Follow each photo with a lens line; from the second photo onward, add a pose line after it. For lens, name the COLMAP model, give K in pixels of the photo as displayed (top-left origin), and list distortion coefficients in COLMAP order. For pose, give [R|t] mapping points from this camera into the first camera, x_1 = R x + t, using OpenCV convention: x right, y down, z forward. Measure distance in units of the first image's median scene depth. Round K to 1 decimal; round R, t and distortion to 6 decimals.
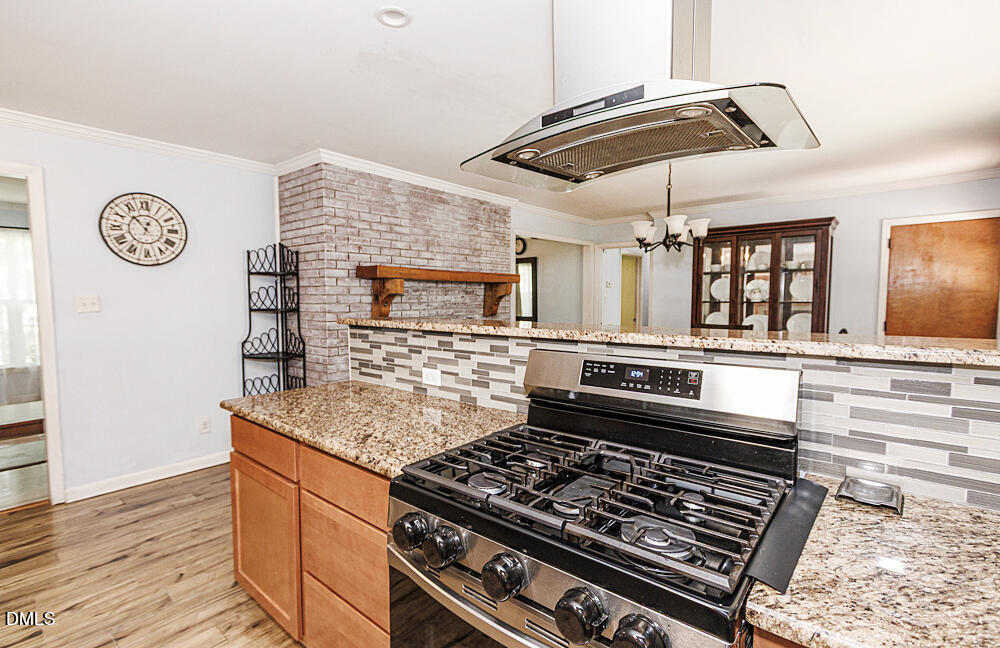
lens RADIAL K [[465.7, 0, 500.0], [0, 465.7, 324.0], [0, 0, 1]] dist [0.000379, 0.000007]
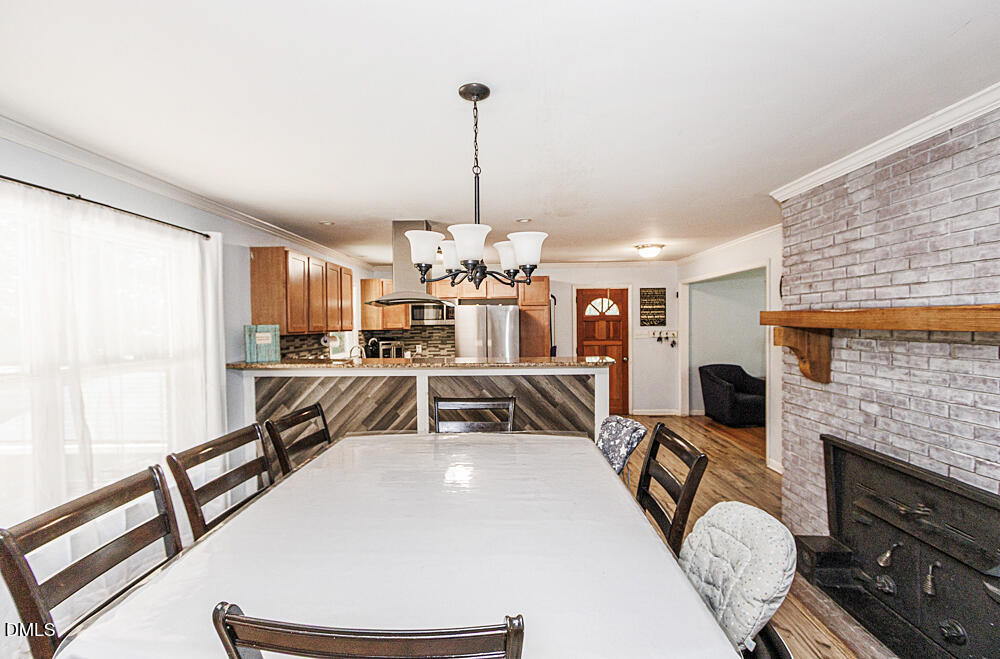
lens RADIAL K [[468.0, 0, 491.9], [0, 468.0, 330.3], [0, 0, 1]] dist [0.002616, 0.000074]
pose [[-0.797045, 0.020809, -0.603561, 0.579815], [-0.028250, 0.997027, 0.071681, -0.124662], [0.603258, 0.074184, -0.794088, 1.250261]]
